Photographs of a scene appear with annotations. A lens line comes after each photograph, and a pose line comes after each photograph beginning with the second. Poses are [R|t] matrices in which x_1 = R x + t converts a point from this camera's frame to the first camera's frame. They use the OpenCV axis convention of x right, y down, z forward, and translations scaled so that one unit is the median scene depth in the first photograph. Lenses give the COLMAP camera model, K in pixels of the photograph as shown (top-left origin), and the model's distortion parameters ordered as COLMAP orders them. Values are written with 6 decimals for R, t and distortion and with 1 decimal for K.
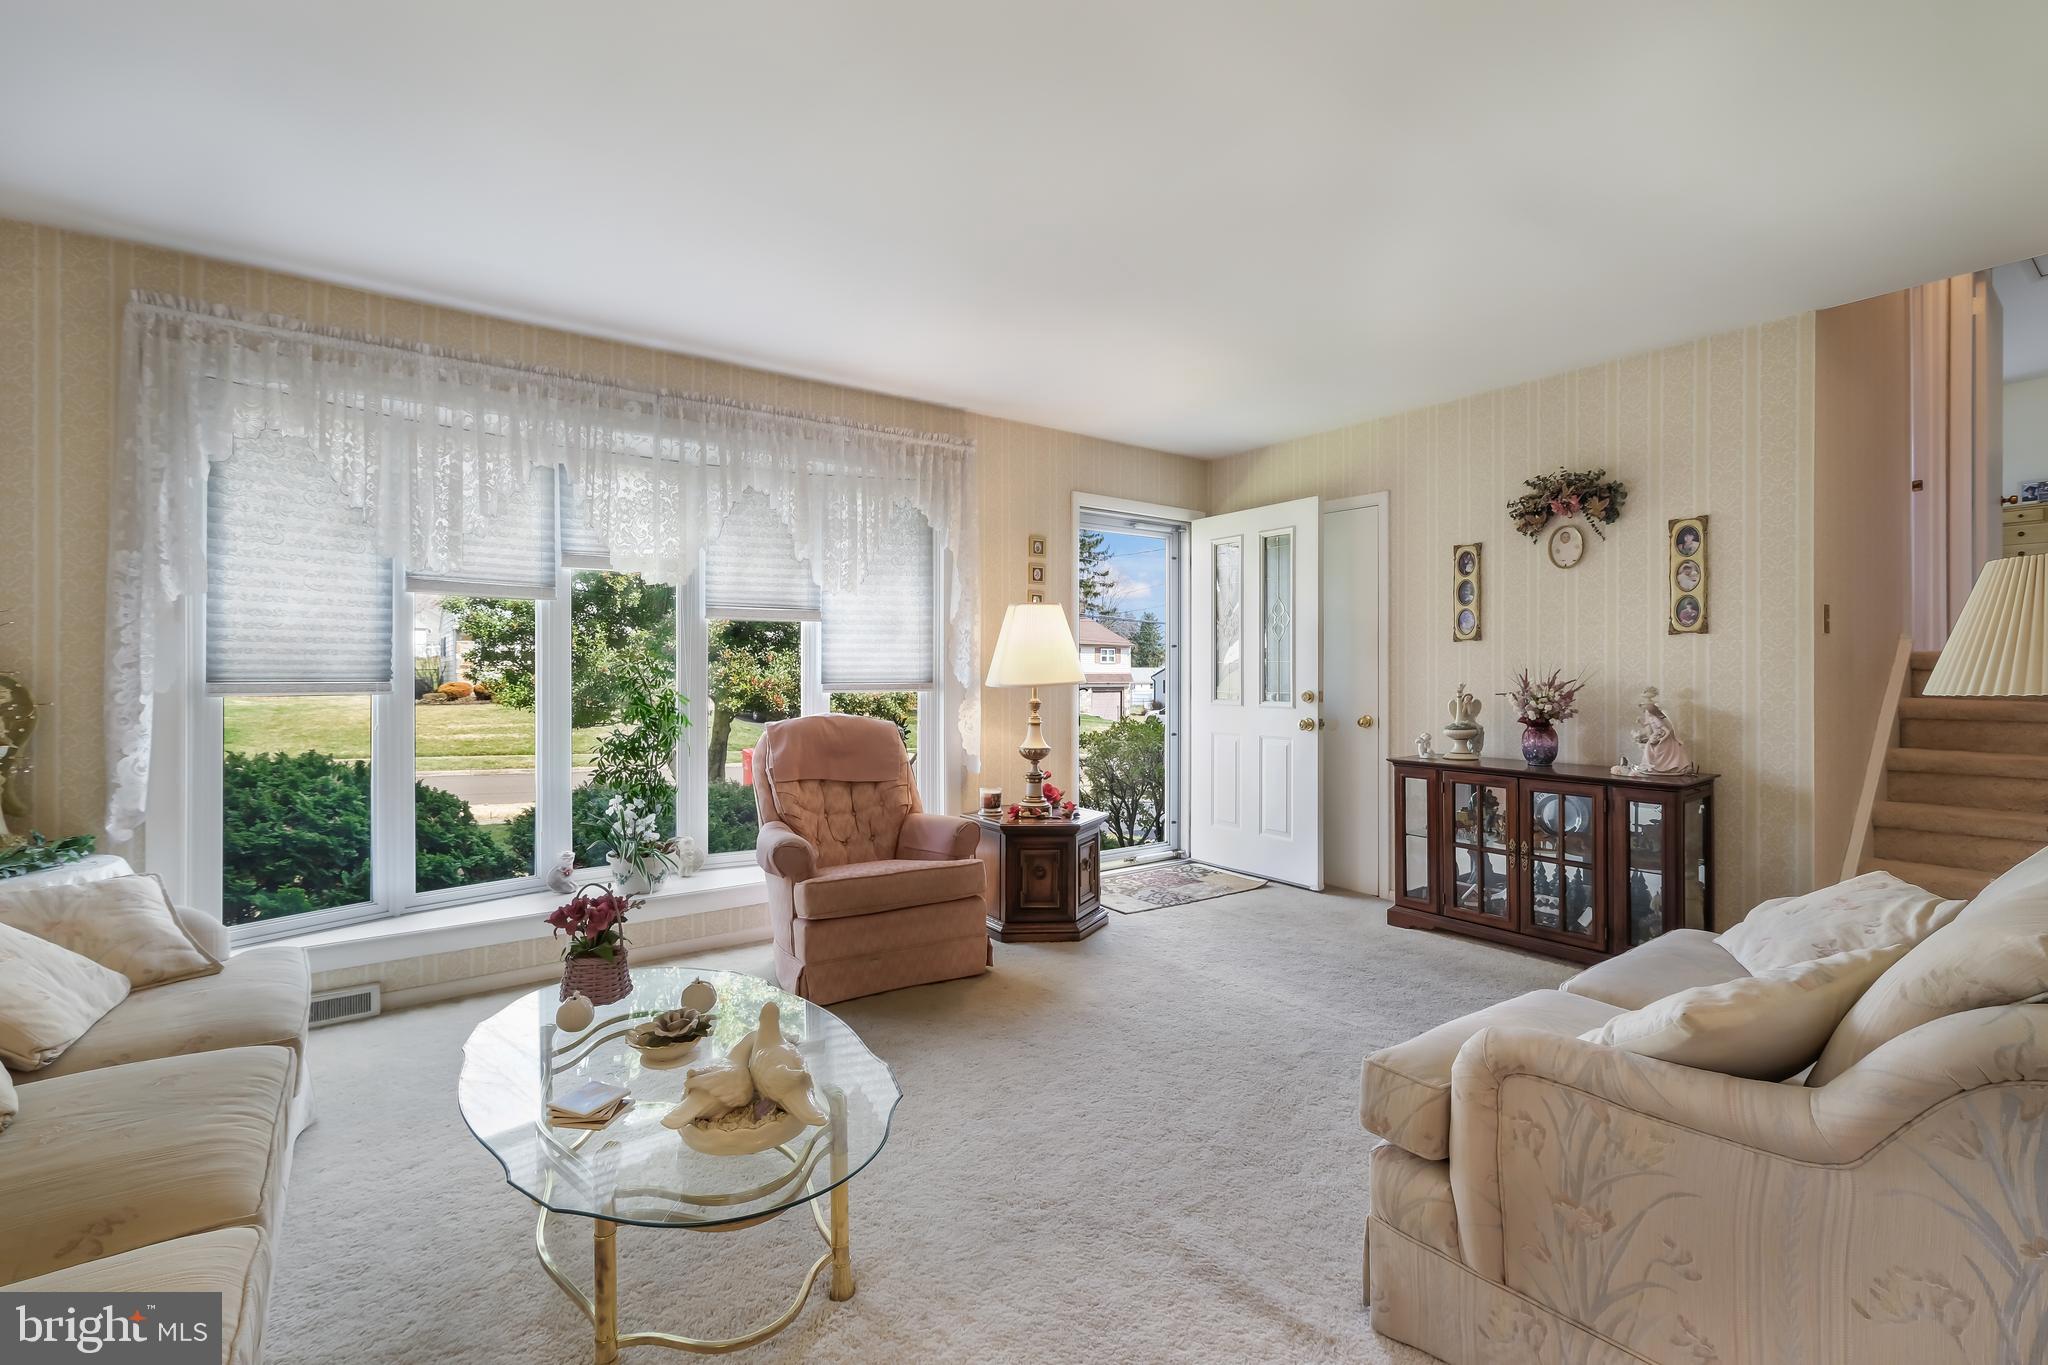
lens RADIAL K [[906.4, 0, 1022.7], [0, 906.4, 672.9], [0, 0, 1]] dist [0.003361, -0.001599]
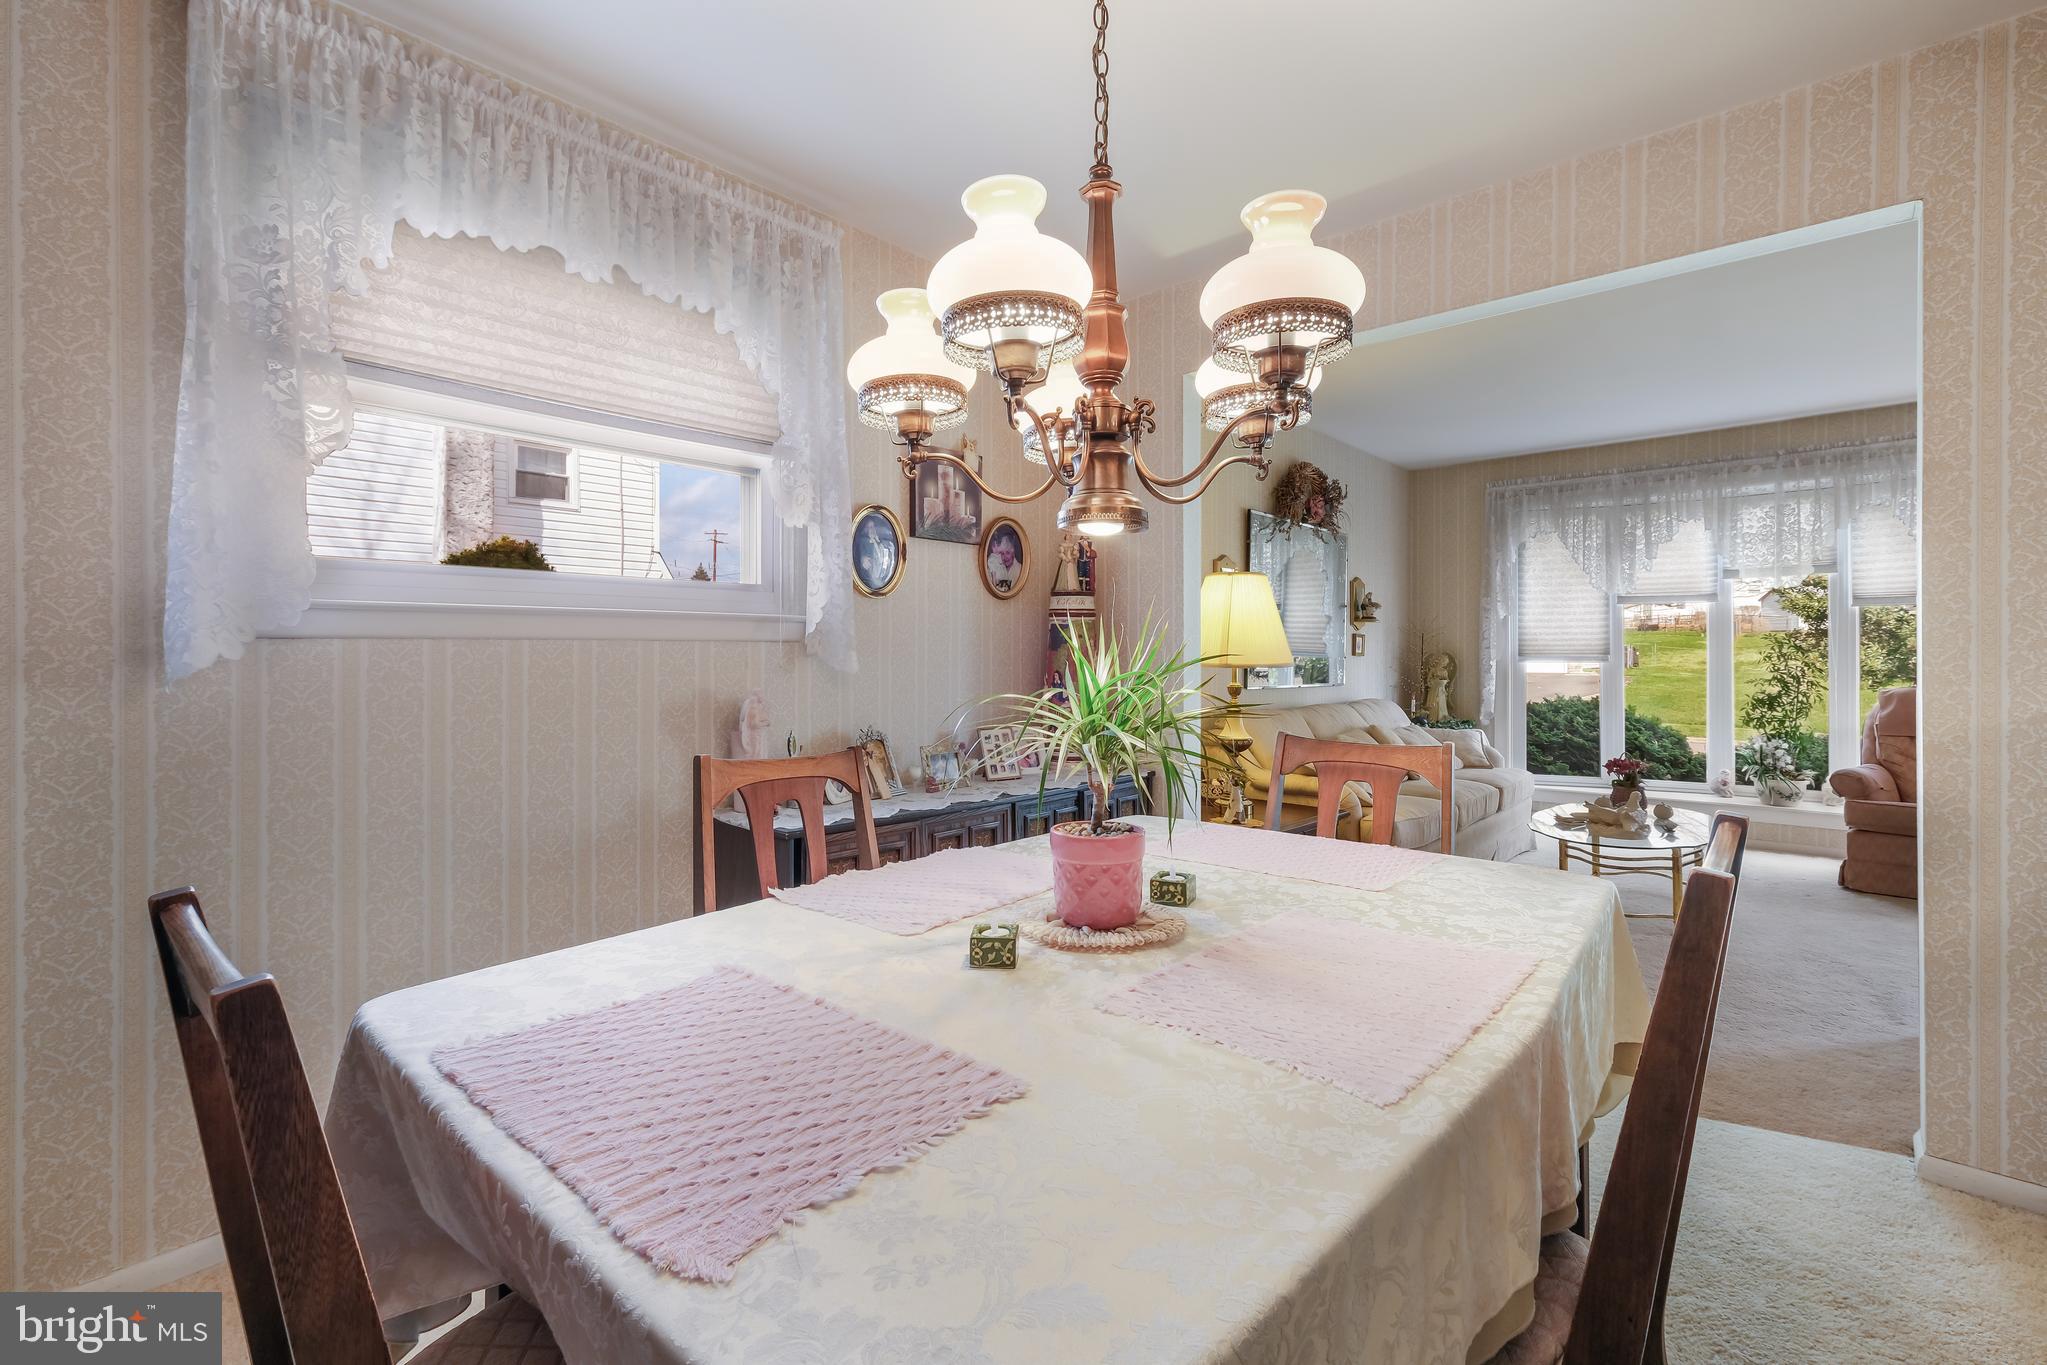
lens RADIAL K [[906.0, 0, 1021.1], [0, 906.0, 651.3], [0, 0, 1]] dist [0.003361, -0.001599]
pose [[0.207784, -0.002069, -0.978173, 0.755237], [0.005932, 0.999982, -0.000855, -0.003621], [0.978157, -0.005625, 0.207792, -0.466553]]
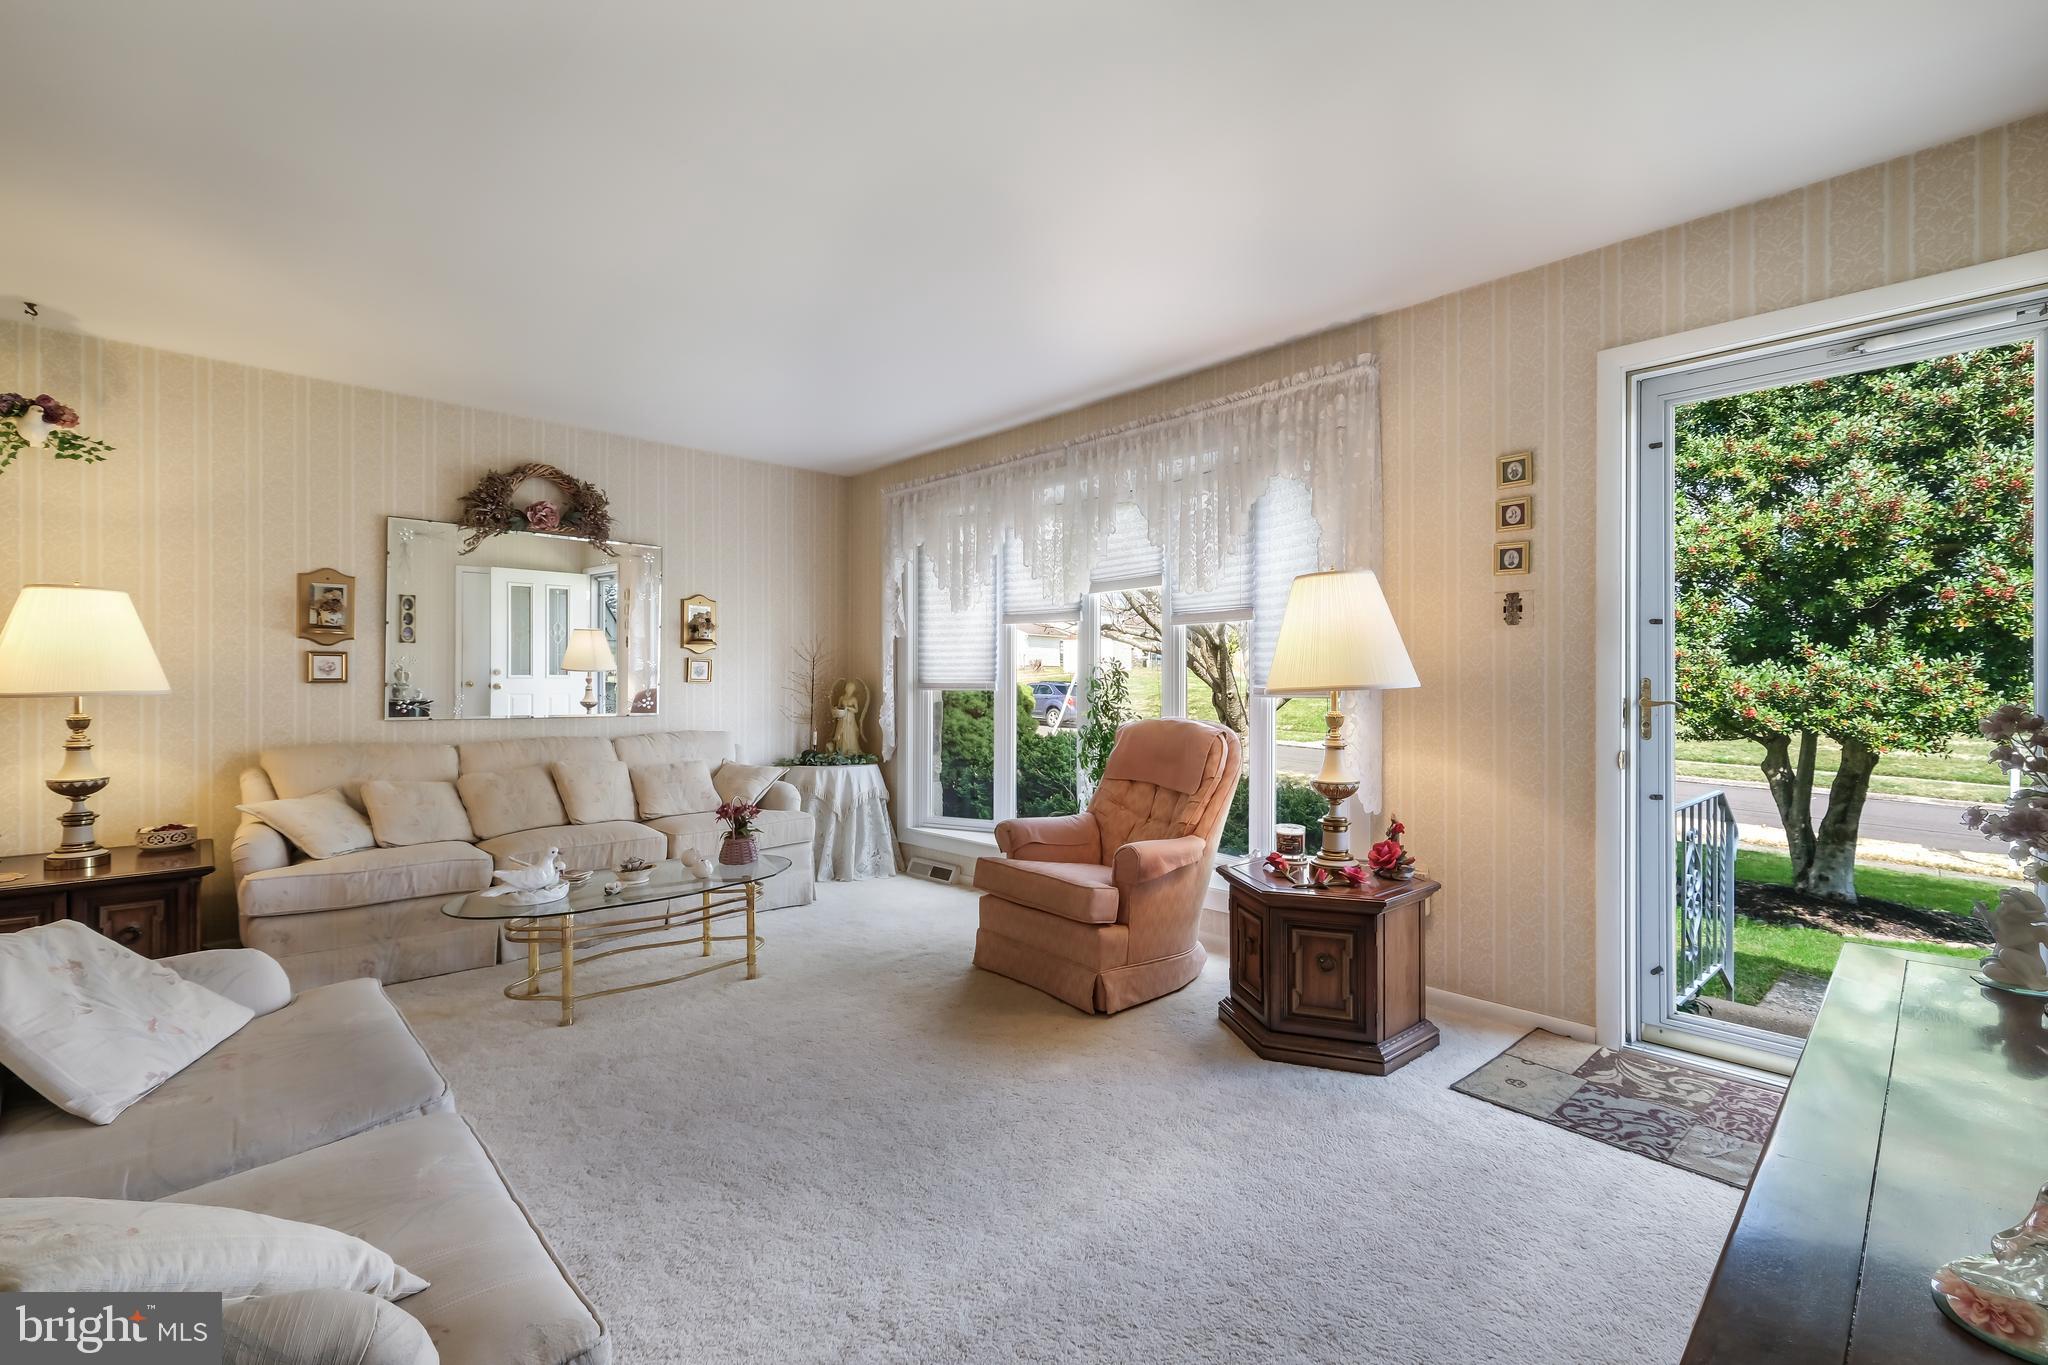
lens RADIAL K [[906.4, 0, 1034.4], [0, 906.4, 679.6], [0, 0, 1]] dist [0.003361, -0.001599]
pose [[0.125370, 0.000838, -0.992110, 0.812049], [0.004921, 0.999987, 0.001466, 0.002780], [0.992098, -0.005066, 0.125364, 0.815503]]
